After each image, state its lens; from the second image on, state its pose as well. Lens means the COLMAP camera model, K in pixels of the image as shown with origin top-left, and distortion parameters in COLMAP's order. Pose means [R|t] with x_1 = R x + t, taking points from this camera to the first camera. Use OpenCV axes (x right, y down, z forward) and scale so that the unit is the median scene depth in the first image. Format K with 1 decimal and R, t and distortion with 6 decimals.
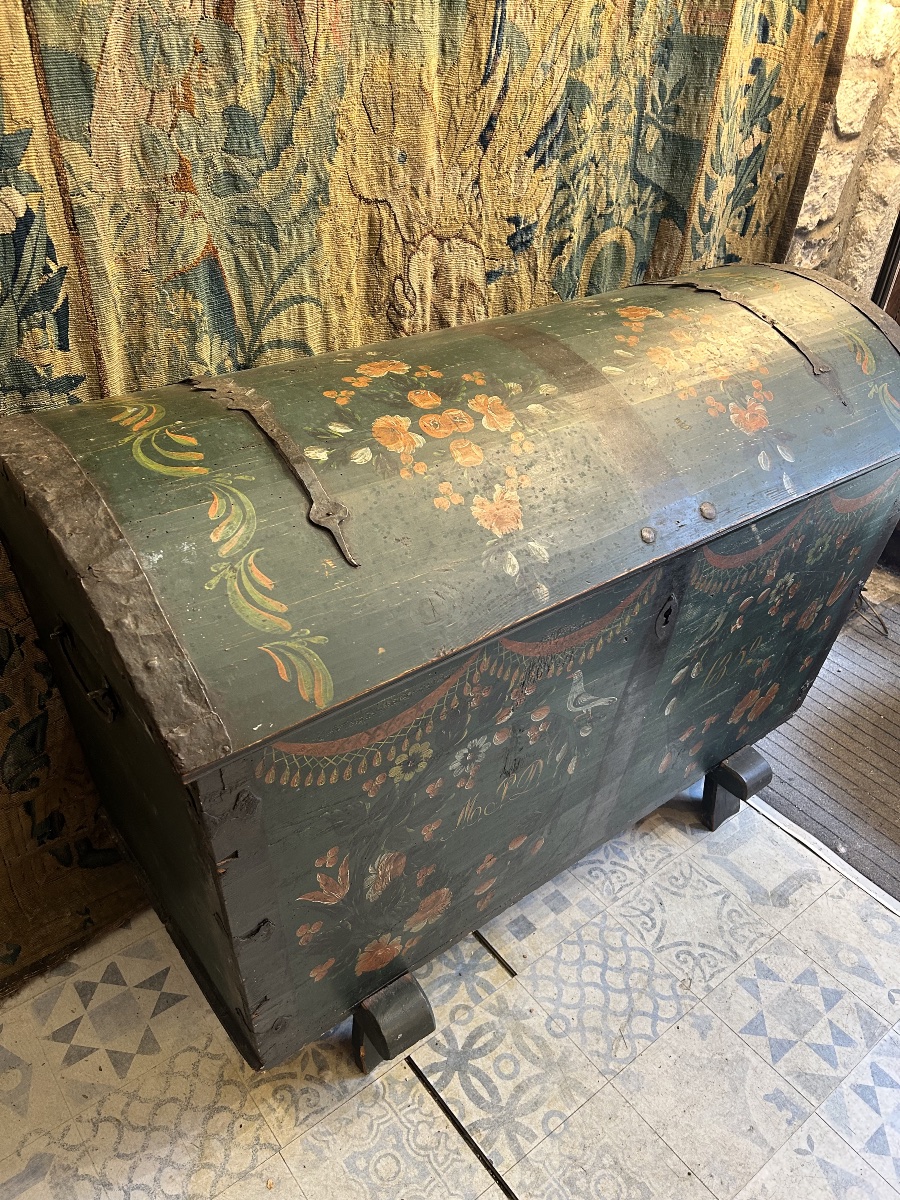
lens RADIAL K [[912.0, 0, 458.8], [0, 912.0, 606.5], [0, 0, 1]] dist [0.038051, -0.046744]
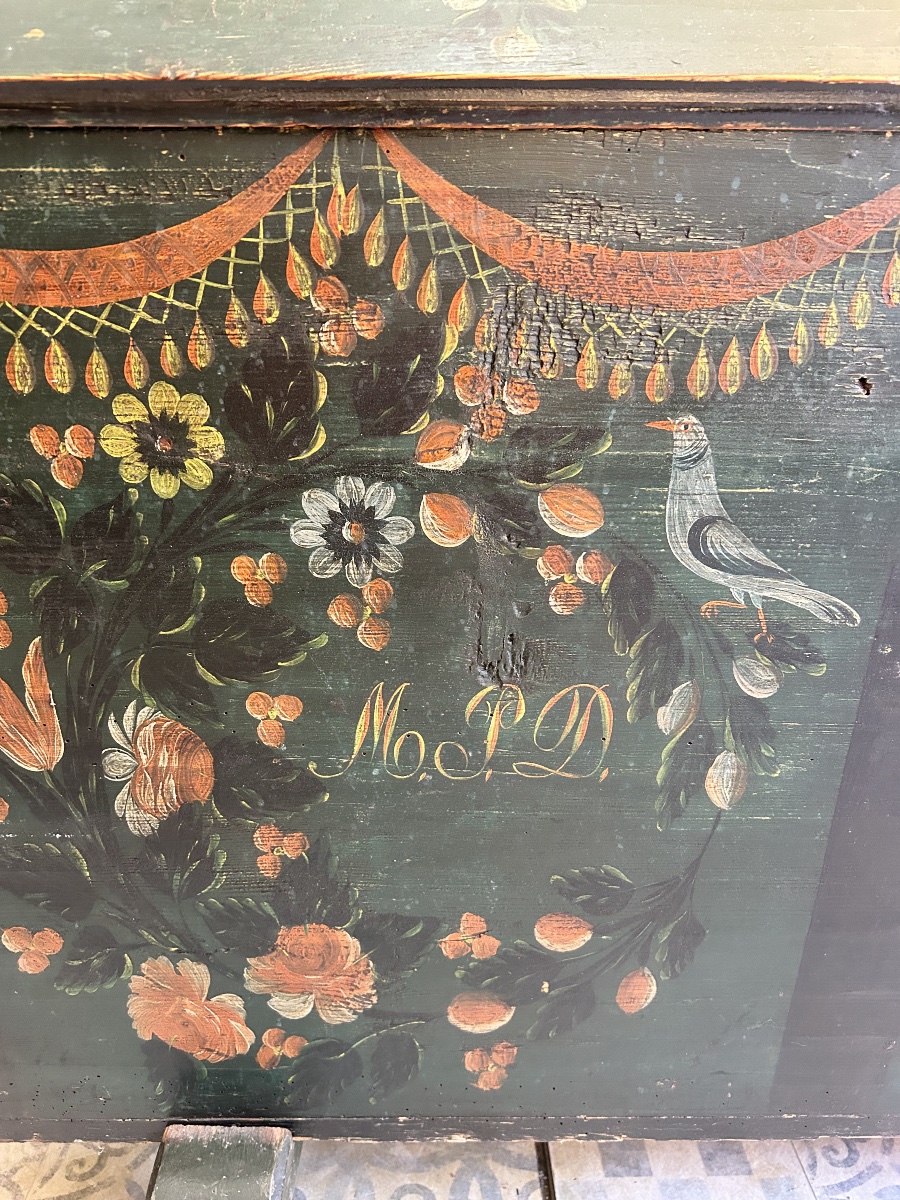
lens RADIAL K [[913.6, 0, 441.2], [0, 913.6, 600.8], [0, 0, 1]] dist [0.048543, -0.067583]
pose [[0.789723, 0.144047, -0.596313, 0.239178], [-0.329060, 0.919836, -0.213591, 0.212973], [0.517743, 0.364901, 0.773815, 0.552076]]
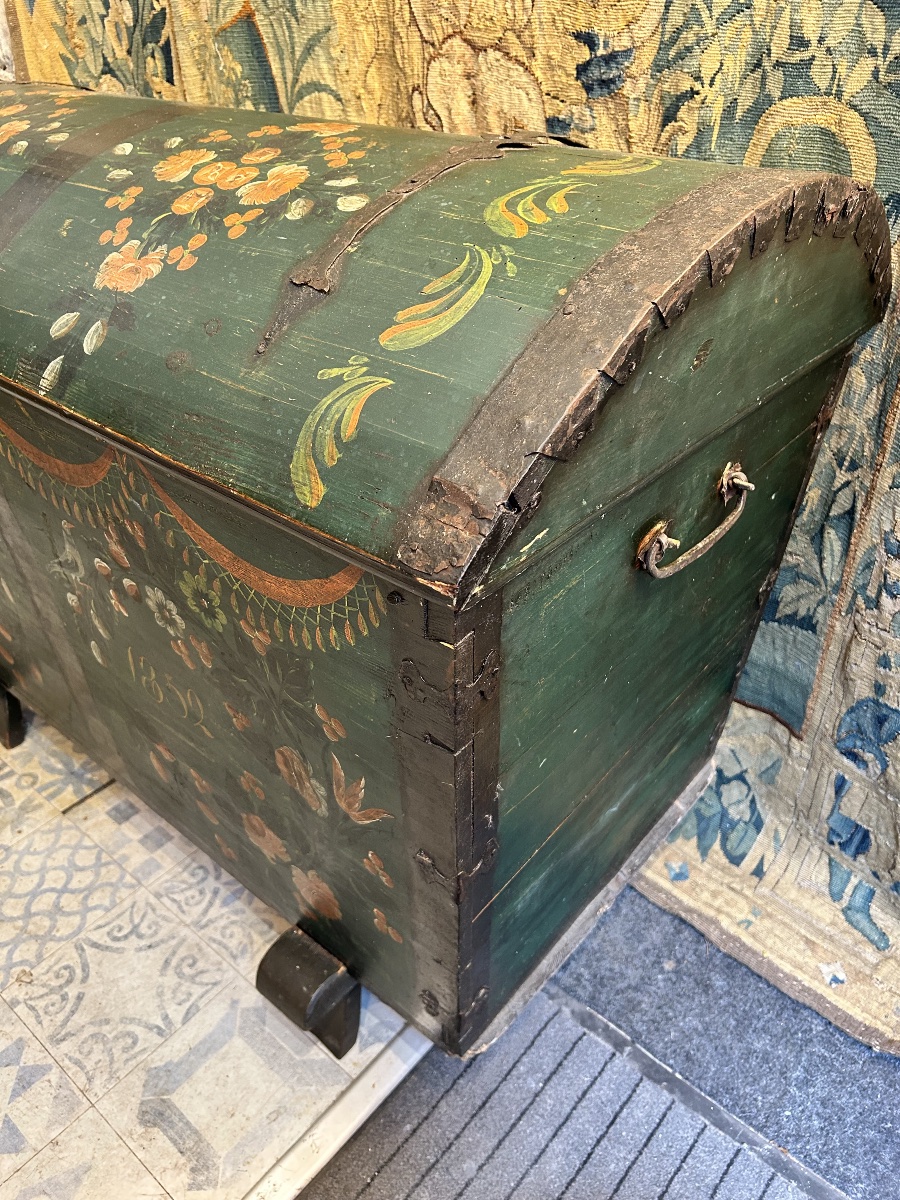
lens RADIAL K [[913.6, 0, 441.2], [0, 913.6, 600.8], [0, 0, 1]] dist [0.048543, -0.067583]
pose [[0.185992, 0.516083, -0.836101, 0.876775], [-0.550906, 0.759383, 0.346178, -0.327135], [0.813578, 0.396227, 0.425553, 0.900164]]
